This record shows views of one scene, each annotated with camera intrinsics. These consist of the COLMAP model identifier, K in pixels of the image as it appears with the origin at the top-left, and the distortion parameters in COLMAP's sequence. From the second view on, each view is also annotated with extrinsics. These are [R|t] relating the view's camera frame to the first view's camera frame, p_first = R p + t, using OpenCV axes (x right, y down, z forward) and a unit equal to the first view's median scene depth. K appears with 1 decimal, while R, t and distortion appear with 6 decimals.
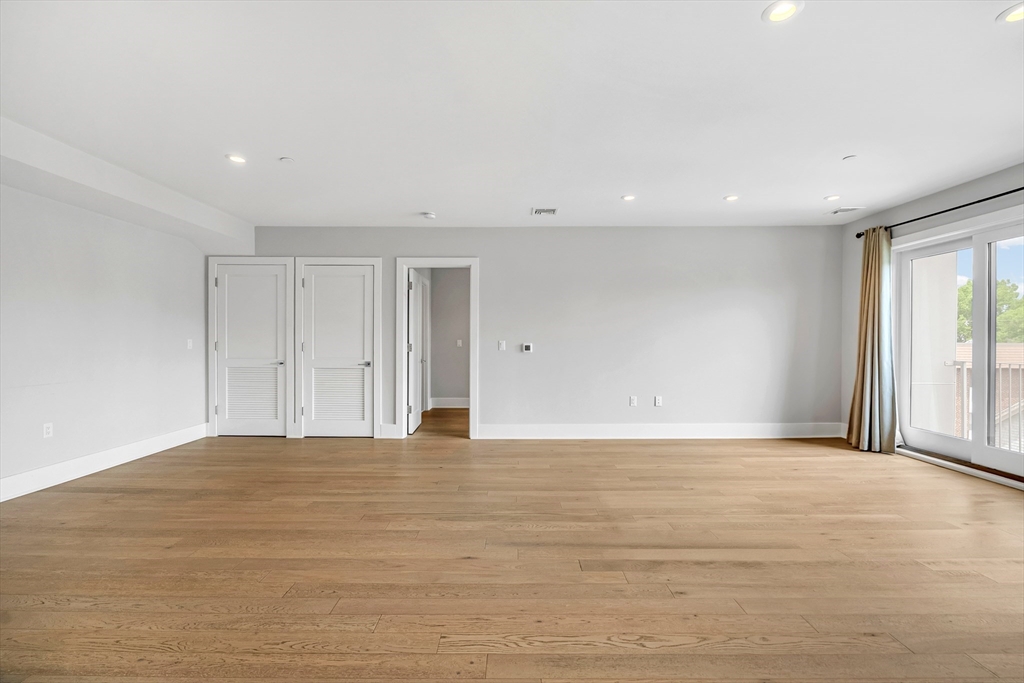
lens RADIAL K [[452.5, 0, 513.0], [0, 452.5, 341.6], [0, 0, 1]] dist [-0.010692, -0.000086]
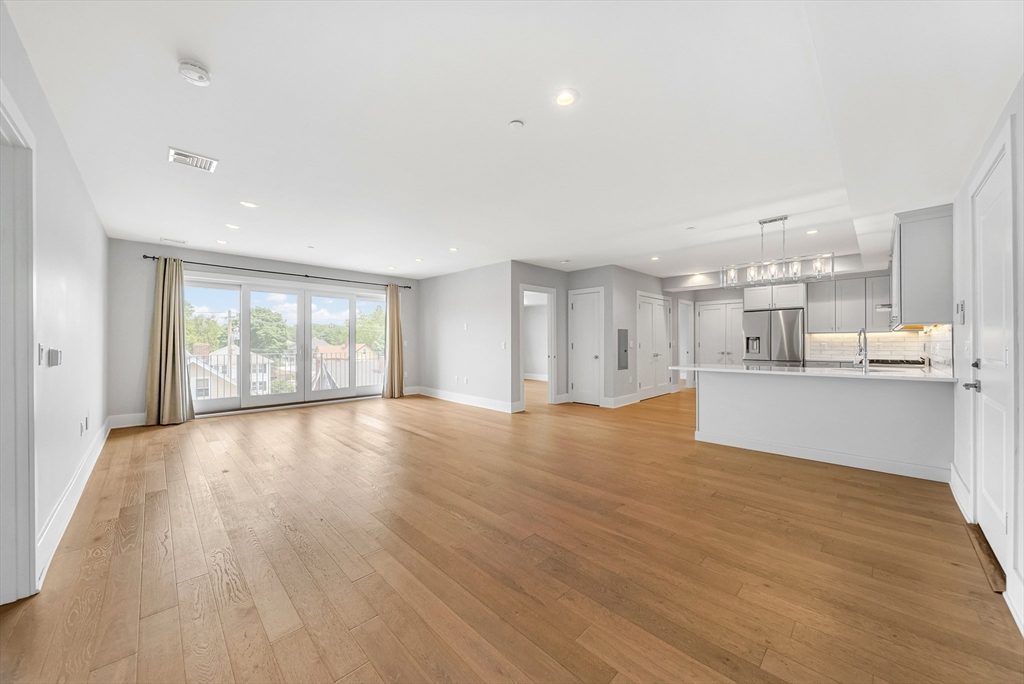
lens RADIAL K [[362.9, 0, 511.0], [0, 362.9, 342.3], [0, 0, 1]] dist [-0.004918, -0.000239]
pose [[-0.701856, -0.001723, 0.712317, -0.684824], [0.001447, 0.999992, 0.003844, -0.004598], [-0.712318, 0.003728, -0.701847, 1.043679]]
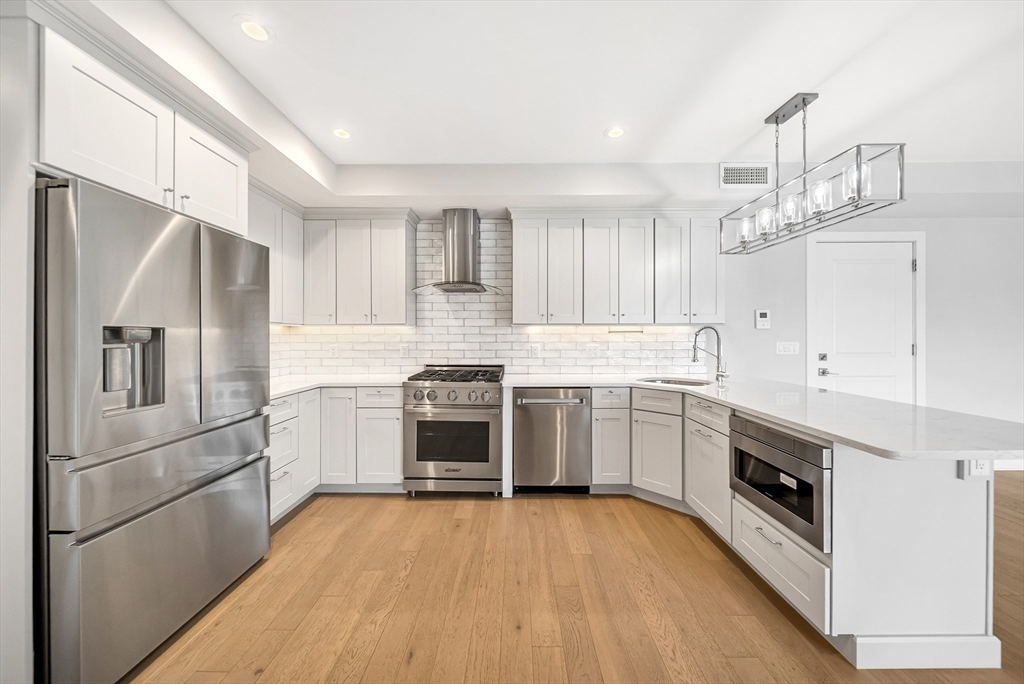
lens RADIAL K [[362.9, 0, 508.8], [0, 362.9, 336.9], [0, 0, 1]] dist [-0.004918, -0.000239]
pose [[-0.010045, -0.002311, -0.999947, -0.078535], [-0.001884, 0.999996, -0.002292, -0.010244], [0.999948, 0.001861, -0.010050, -0.309604]]
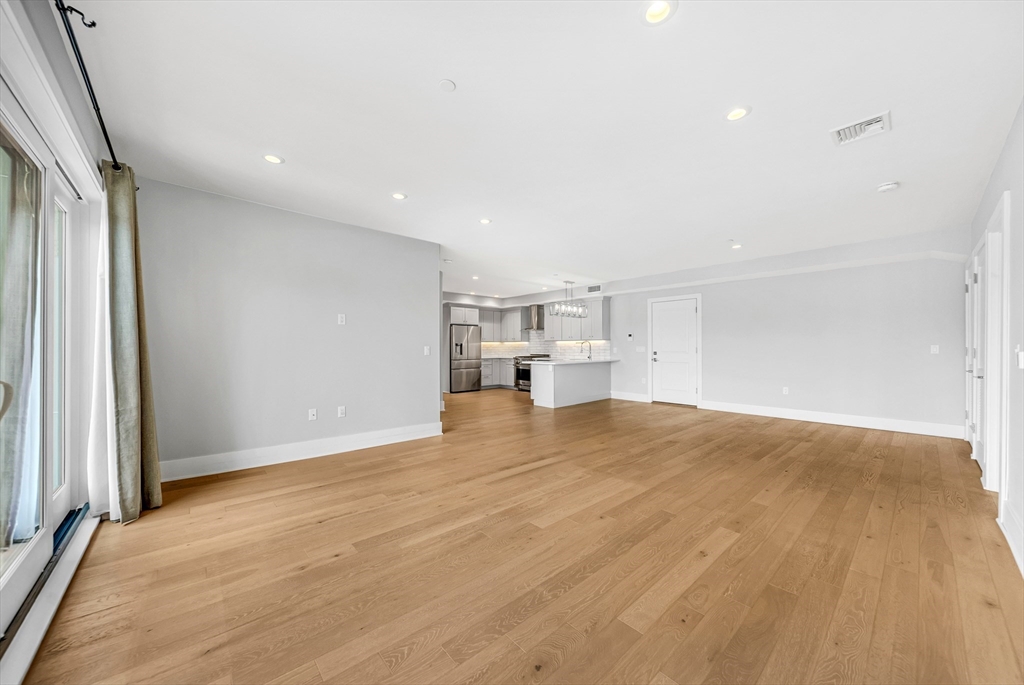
lens RADIAL K [[362.9, 0, 512.0], [0, 362.9, 346.4], [0, 0, 1]] dist [-0.004918, -0.000239]
pose [[-0.746119, -0.003954, -0.665800, 0.737021], [-0.002679, 0.999992, -0.002937, 0.003025], [0.665807, -0.000408, -0.746124, 1.049171]]
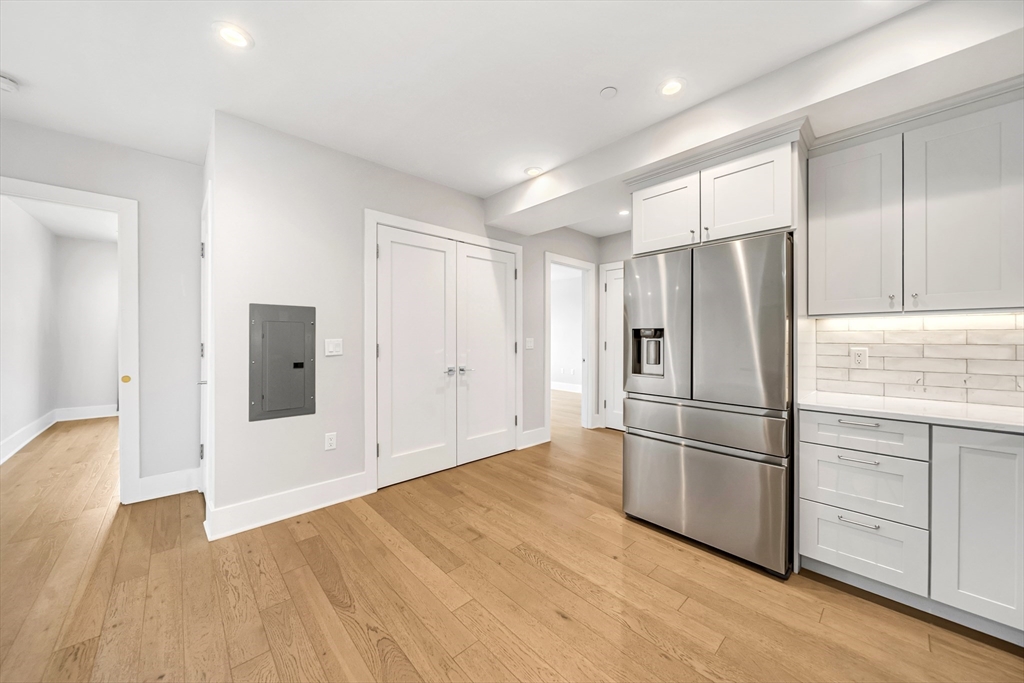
lens RADIAL K [[362.9, 0, 512.3], [0, 362.9, 339.5], [0, 0, 1]] dist [-0.004918, -0.000239]
pose [[-0.684352, -0.005944, 0.729127, -0.574180], [-0.002205, 0.999979, 0.006083, -0.005634], [-0.729148, 0.002555, -0.684351, -0.134289]]
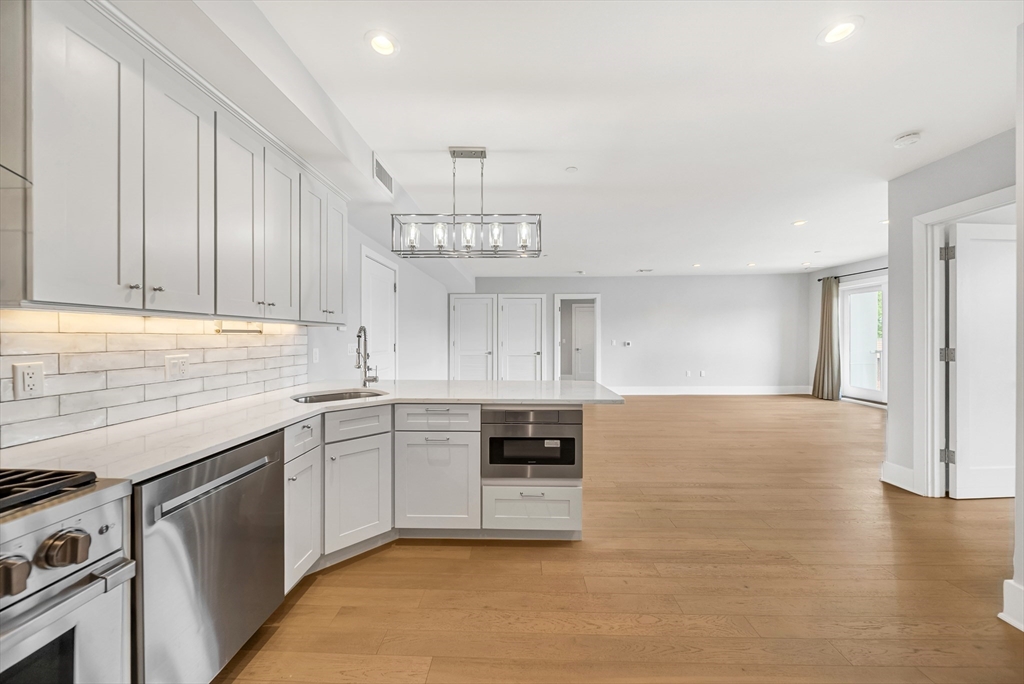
lens RADIAL K [[362.9, 0, 512.7], [0, 362.9, 340.9], [0, 0, 1]] dist [-0.004918, -0.000239]
pose [[0.999571, -0.005093, -0.028839, -0.433124], [0.005293, 0.999962, 0.006866, -0.011772], [0.028803, -0.007016, 0.999560, -0.503067]]
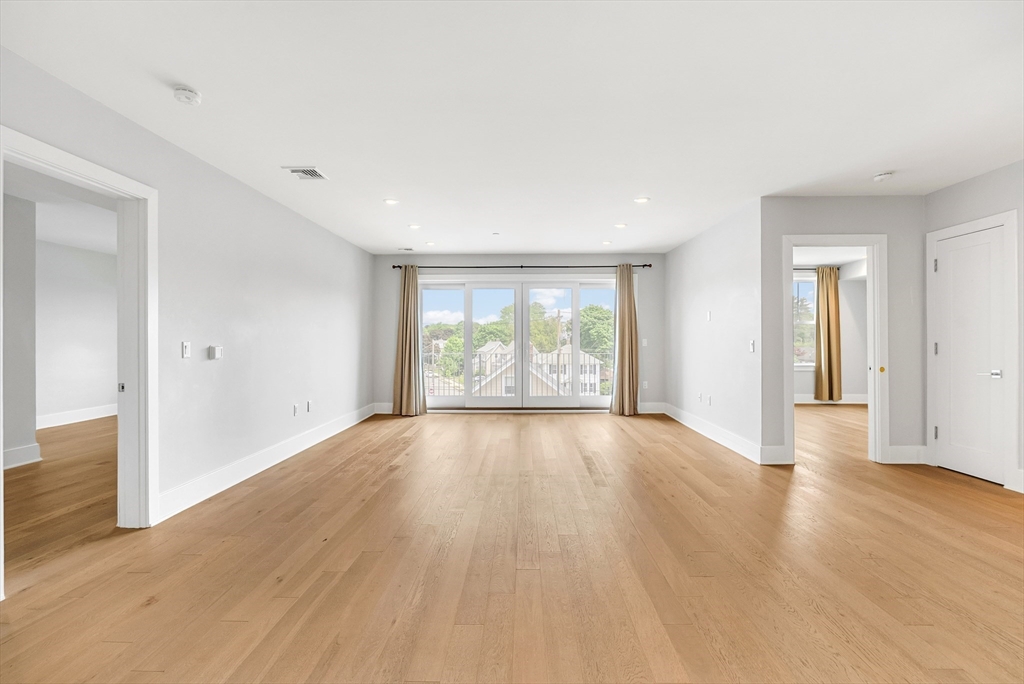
lens RADIAL K [[454.0, 0, 517.5], [0, 454.0, 343.1], [0, 0, 1]] dist [-0.012036, 0.002452]
pose [[0.014487, -0.004385, 0.999885, -0.695546], [0.005074, 0.999978, 0.004312, -0.000798], [-0.999882, 0.005011, 0.014509, 0.630065]]
